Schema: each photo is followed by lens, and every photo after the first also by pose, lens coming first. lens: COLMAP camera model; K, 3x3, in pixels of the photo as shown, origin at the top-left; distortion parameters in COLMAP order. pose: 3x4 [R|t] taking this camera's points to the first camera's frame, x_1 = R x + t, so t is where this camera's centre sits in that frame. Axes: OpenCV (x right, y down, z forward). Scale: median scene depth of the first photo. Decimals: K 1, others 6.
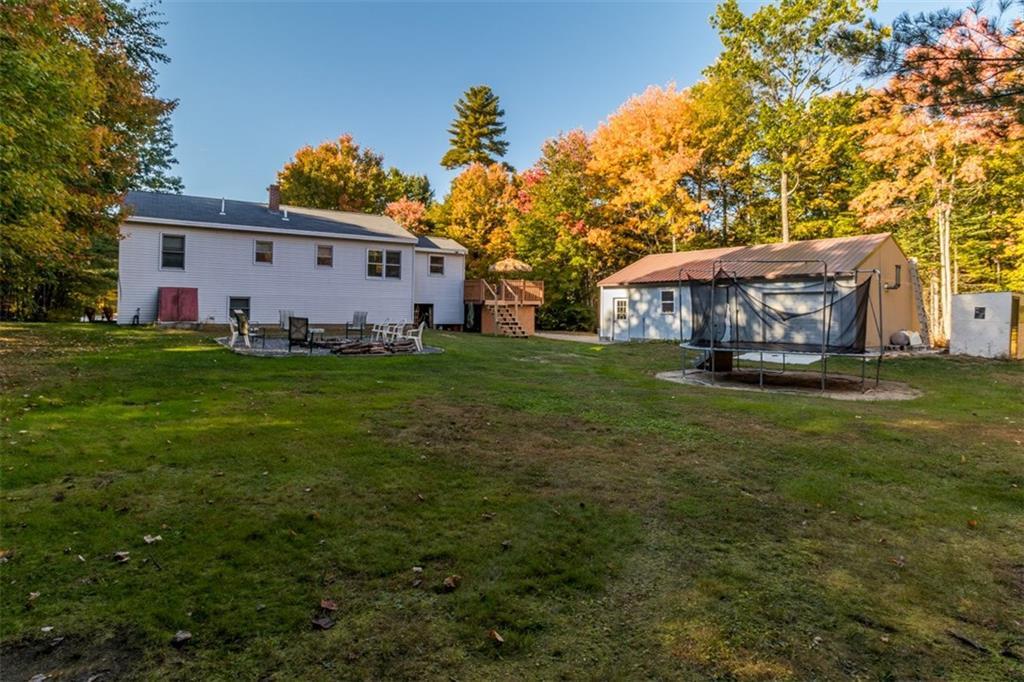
lens RADIAL K [[574.7, 0, 512.0], [0, 574.7, 321.8], [0, 0, 1]] dist [0.007568, 0.002432]
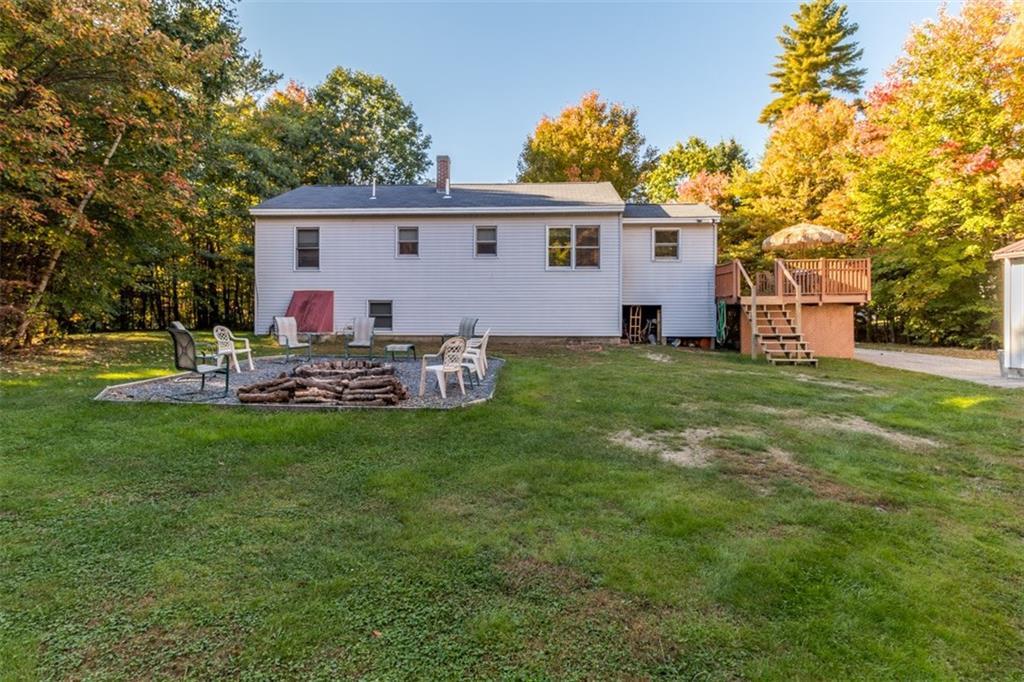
lens RADIAL K [[574.7, 0, 512.0], [0, 574.7, 321.8], [0, 0, 1]] dist [0.007568, 0.002432]
pose [[0.810488, -0.005461, -0.585730, 0.097355], [-0.002270, 0.999920, -0.012463, -0.004102], [0.585751, 0.011431, 0.810410, 0.363487]]
